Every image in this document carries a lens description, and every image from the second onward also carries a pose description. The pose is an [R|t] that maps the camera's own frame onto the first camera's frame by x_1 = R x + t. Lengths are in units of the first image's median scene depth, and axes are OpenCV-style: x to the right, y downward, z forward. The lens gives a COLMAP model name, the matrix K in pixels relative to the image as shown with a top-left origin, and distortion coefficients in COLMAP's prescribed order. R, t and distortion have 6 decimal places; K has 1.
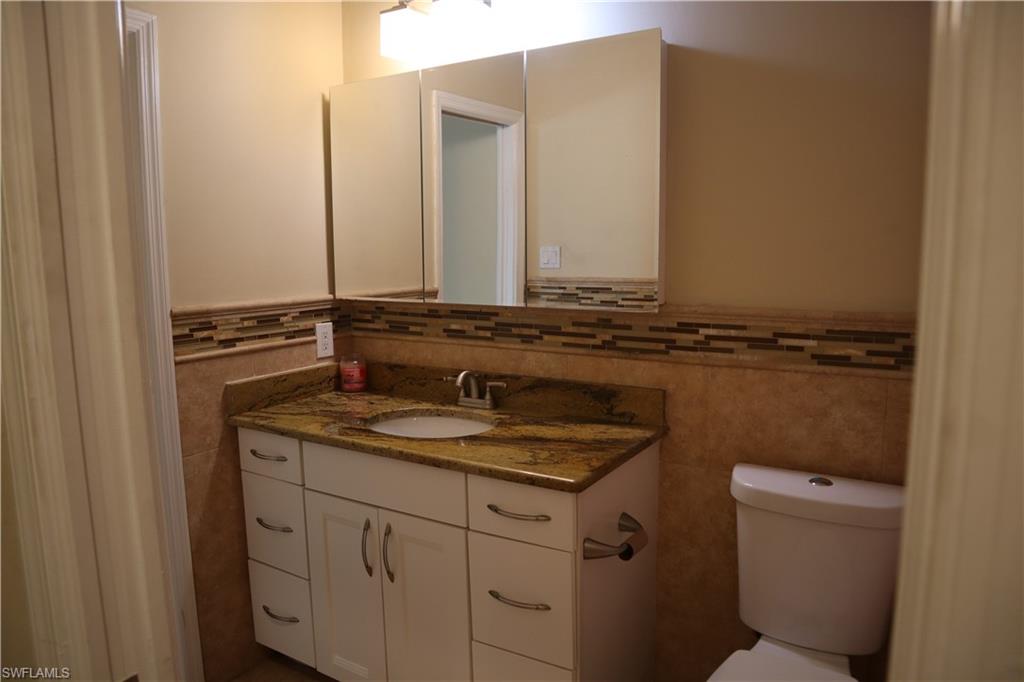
lens RADIAL K [[716.5, 0, 511.2], [0, 716.5, 339.3], [0, 0, 1]] dist [-0.008186, -0.000435]
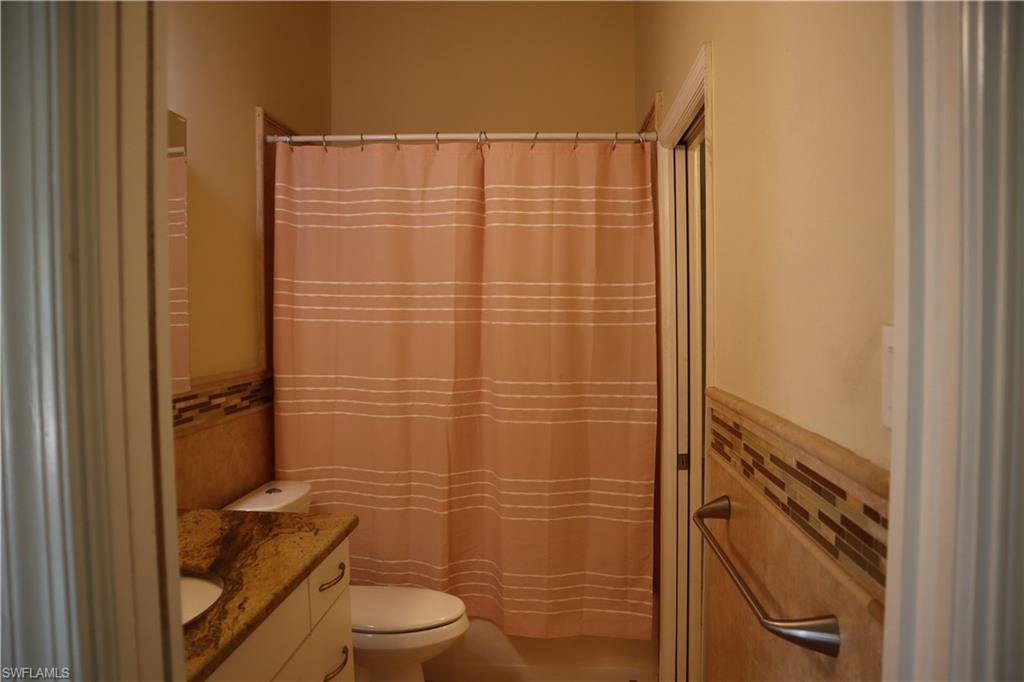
lens RADIAL K [[716.5, 0, 512.5], [0, 716.5, 342.6], [0, 0, 1]] dist [-0.008186, -0.000435]
pose [[-0.475688, -0.011692, 0.879536, -0.923612], [0.134867, 0.987119, 0.086063, -0.131570], [-0.869213, 0.159559, -0.467984, 1.087499]]
